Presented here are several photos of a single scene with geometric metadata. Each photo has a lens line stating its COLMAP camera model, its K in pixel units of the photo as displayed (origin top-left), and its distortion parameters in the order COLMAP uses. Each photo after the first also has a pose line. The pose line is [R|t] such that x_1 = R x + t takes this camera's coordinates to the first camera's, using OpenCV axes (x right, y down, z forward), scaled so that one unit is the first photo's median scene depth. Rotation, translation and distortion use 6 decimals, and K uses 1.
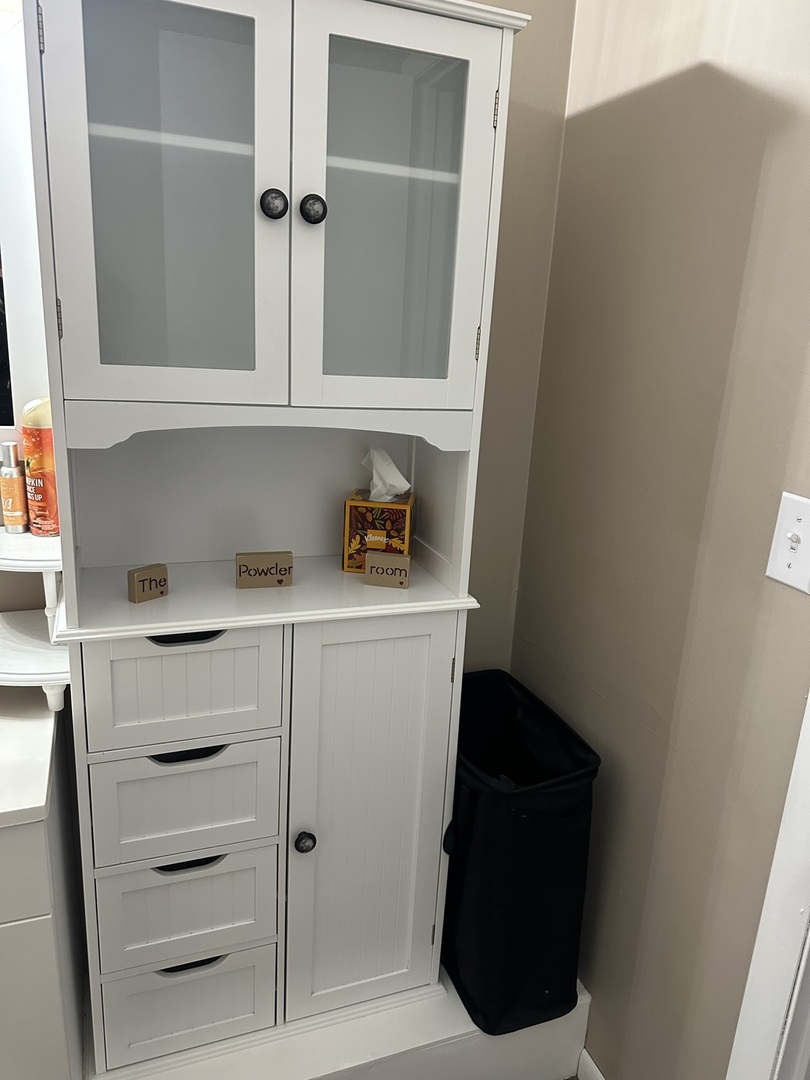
lens RADIAL K [[764.2, 0, 405.0], [0, 764.2, 540.0], [0, 0, 1]] dist [0.099673, -0.144608]
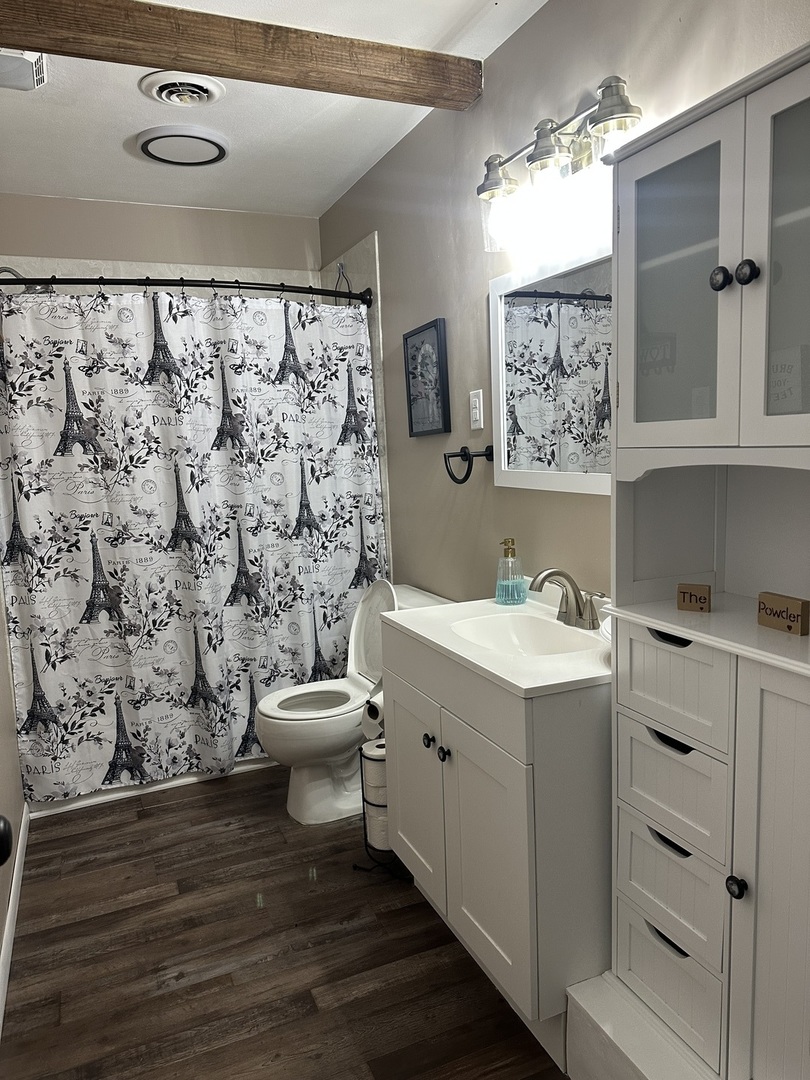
lens RADIAL K [[765.6, 0, 405.0], [0, 765.6, 540.0], [0, 0, 1]] dist [0.049173, -0.050689]
pose [[0.047335, 0.071966, -0.996283, 0.936135], [-0.238253, 0.969427, 0.058707, 0.004566], [0.970049, 0.234589, 0.063034, 0.494502]]
